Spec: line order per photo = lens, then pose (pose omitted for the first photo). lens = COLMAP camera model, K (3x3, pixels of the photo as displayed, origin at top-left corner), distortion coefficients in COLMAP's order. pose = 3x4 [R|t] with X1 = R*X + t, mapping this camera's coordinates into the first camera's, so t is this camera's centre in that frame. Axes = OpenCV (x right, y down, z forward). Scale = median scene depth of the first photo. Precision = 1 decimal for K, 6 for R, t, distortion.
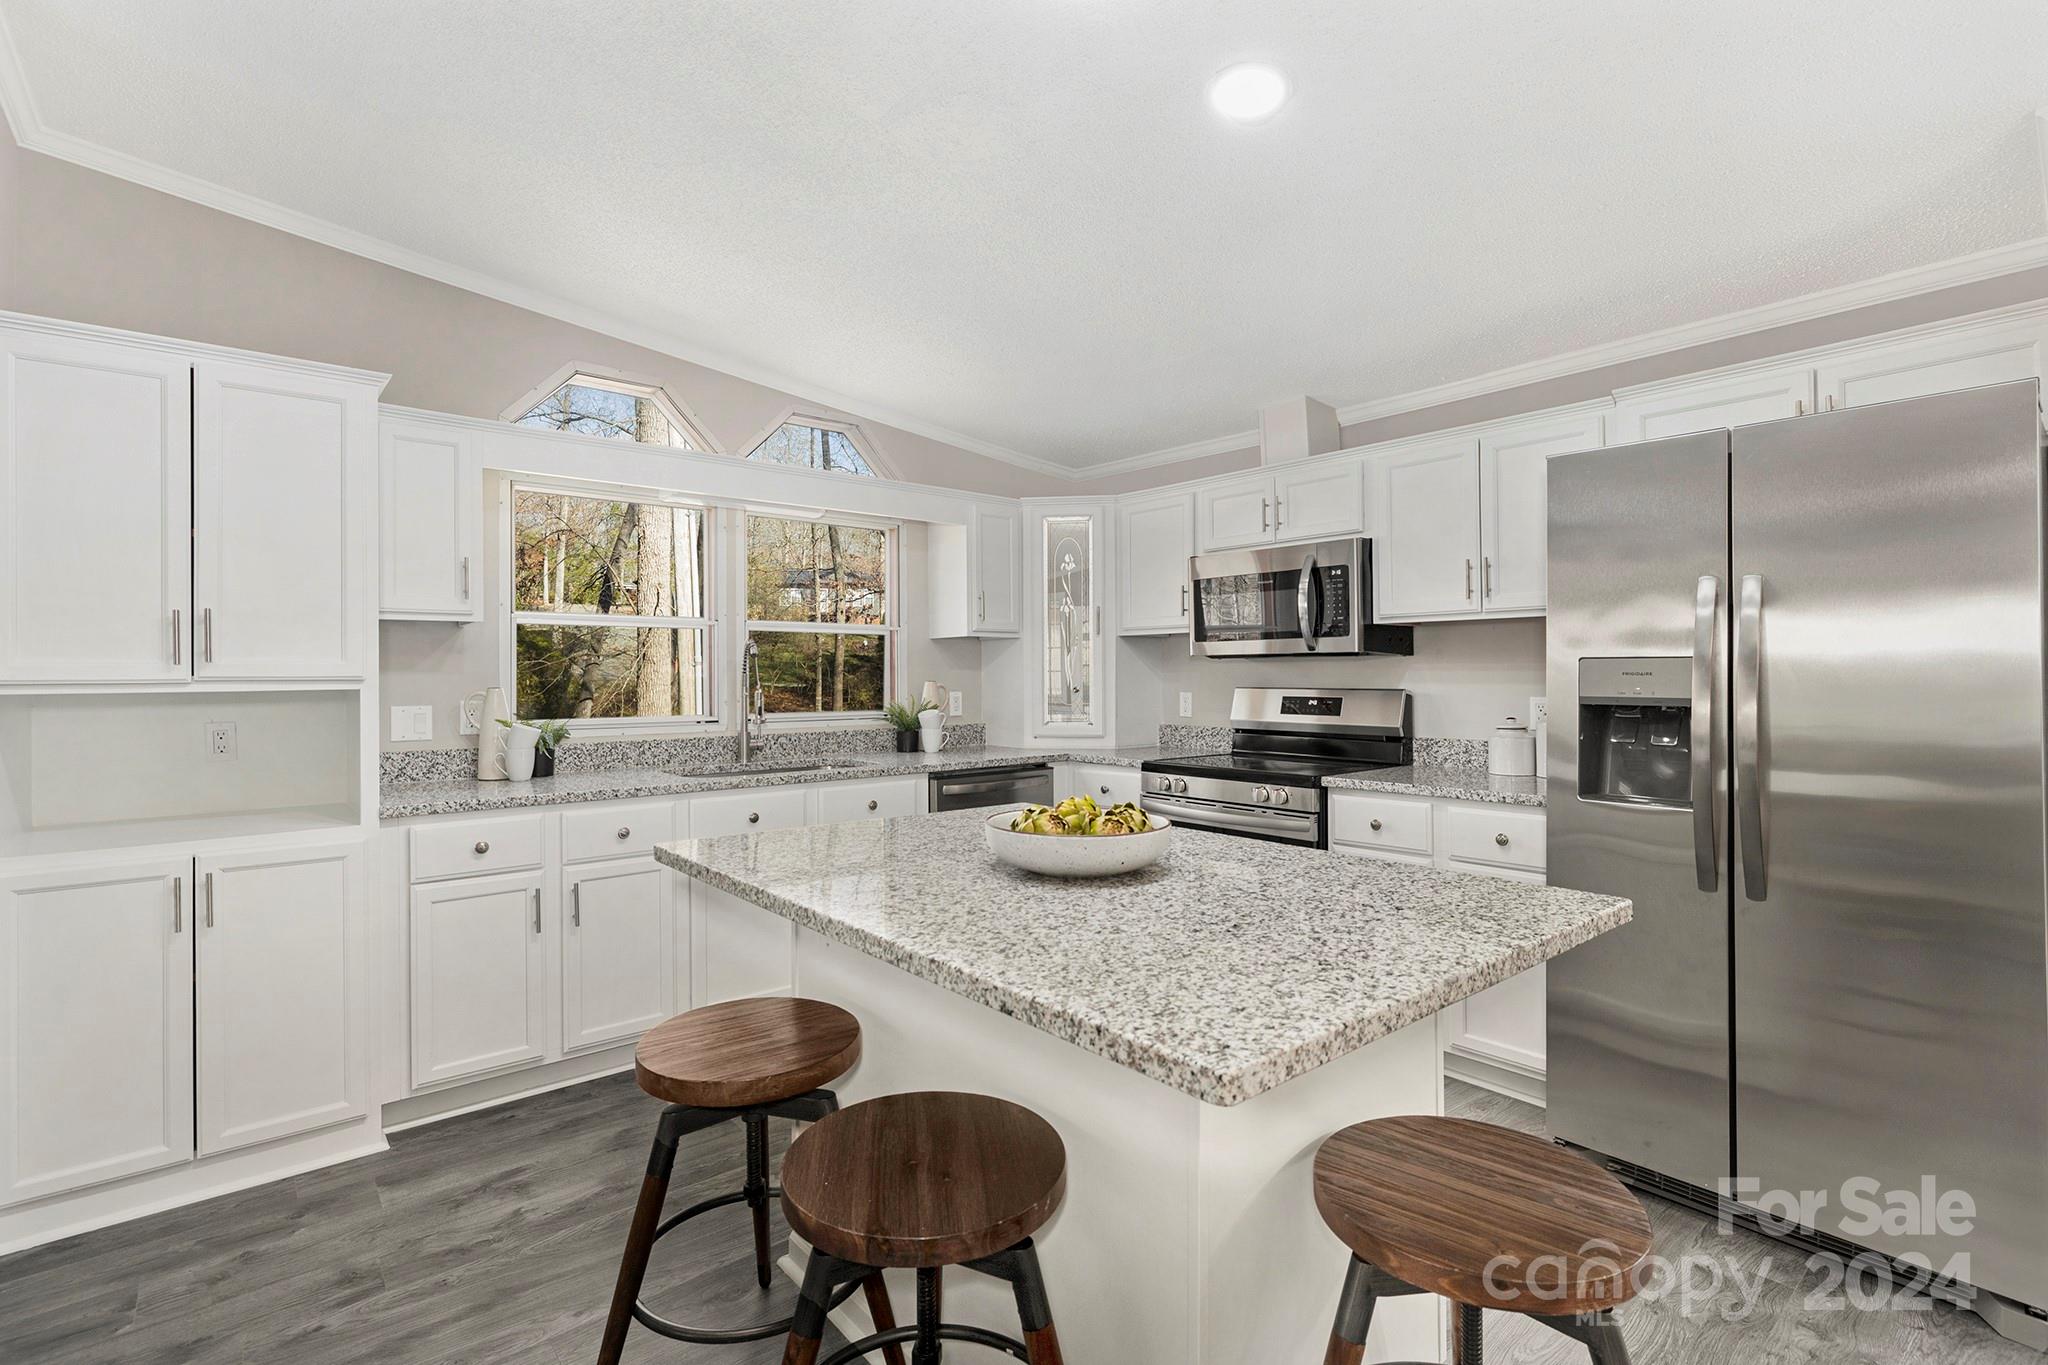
lens RADIAL K [[969.4, 0, 1010.1], [0, 969.4, 670.6], [0, 0, 1]] dist [-0.000851, -0.000087]
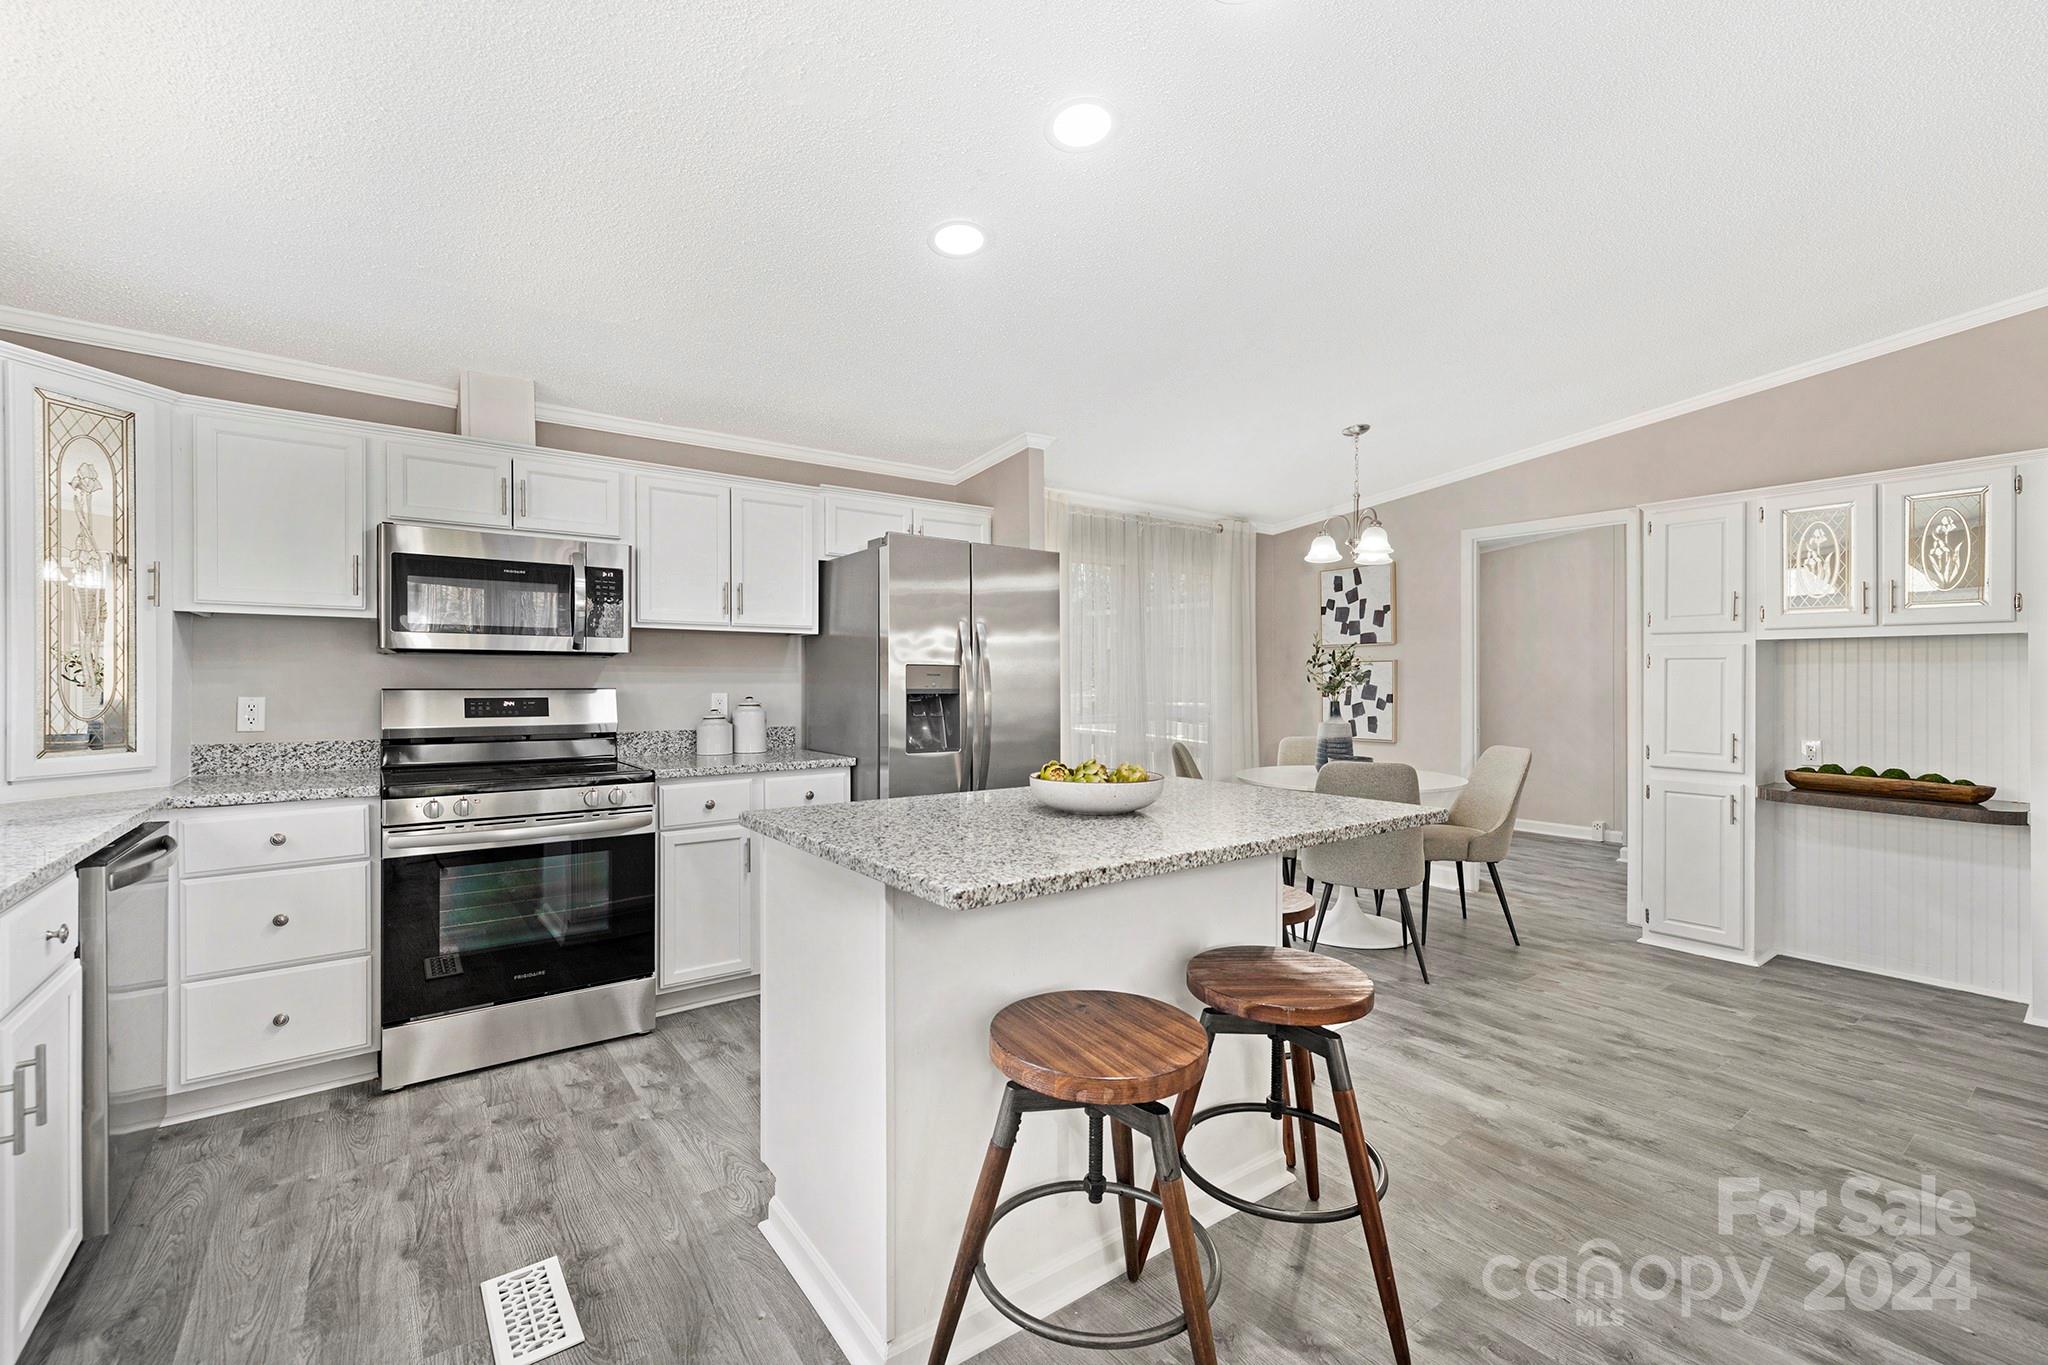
lens RADIAL K [[883.1, 0, 1028.4], [0, 883.1, 683.5], [0, 0, 1]] dist [0.004430, 0.000199]
pose [[0.058467, 0.001674, 0.998288, -0.683995], [-0.006568, 0.999978, -0.001292, 0.014758], [-0.998268, -0.006481, 0.058477, 0.589618]]
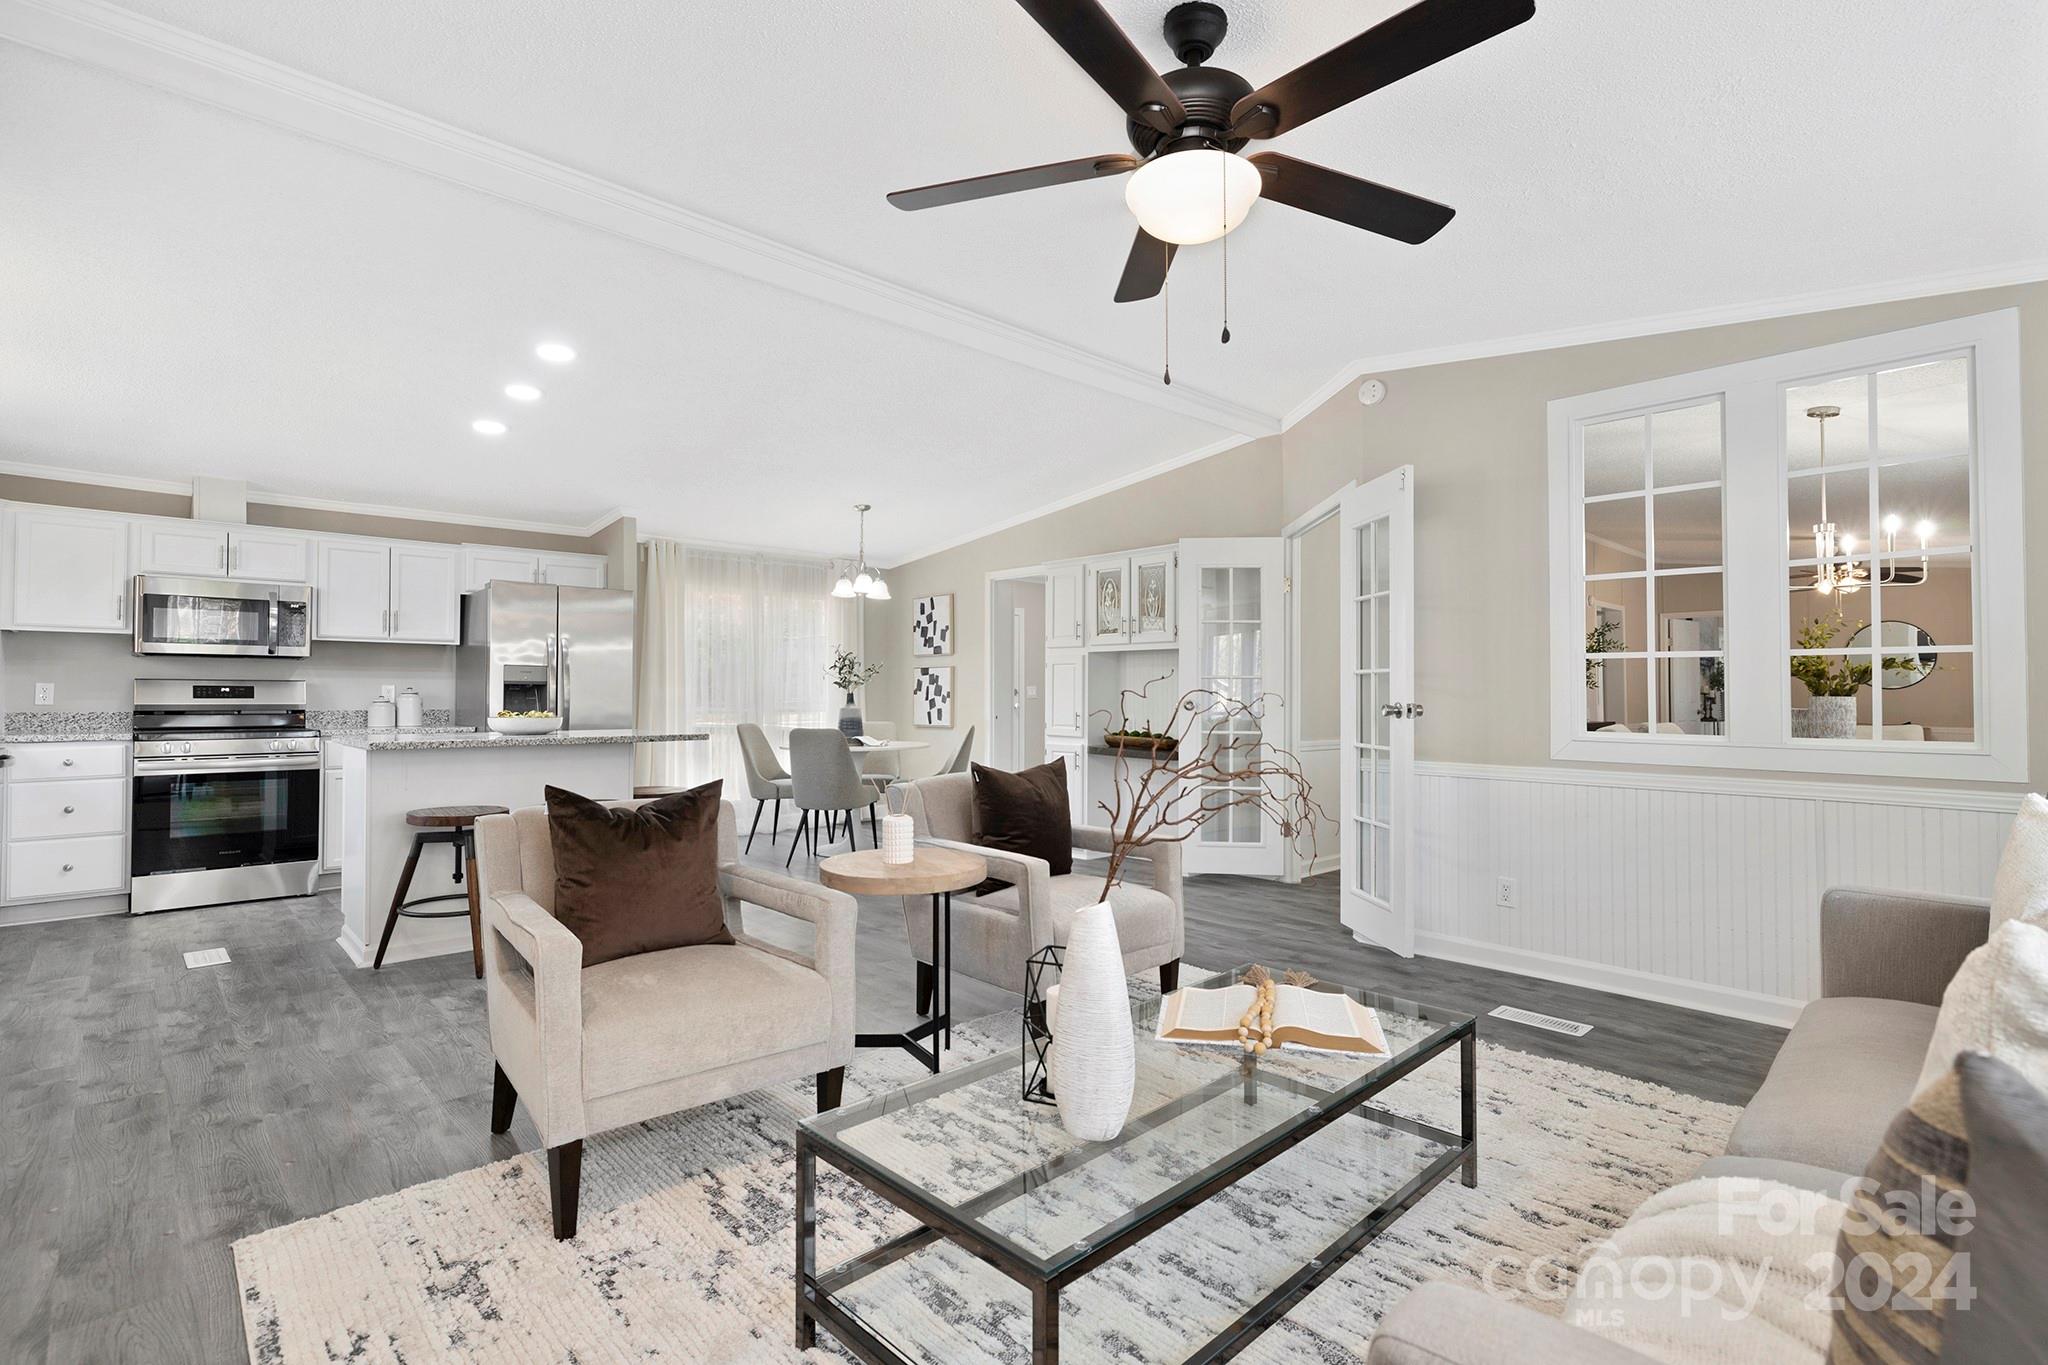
lens RADIAL K [[972.1, 0, 1022.0], [0, 972.1, 679.4], [0, 0, 1]] dist [-0.004551, -0.000322]
pose [[-0.053745, 0.024254, 0.998260, -1.557643], [-0.005106, 0.999685, -0.024563, 0.062268], [-0.998542, -0.006417, -0.053604, -0.127053]]
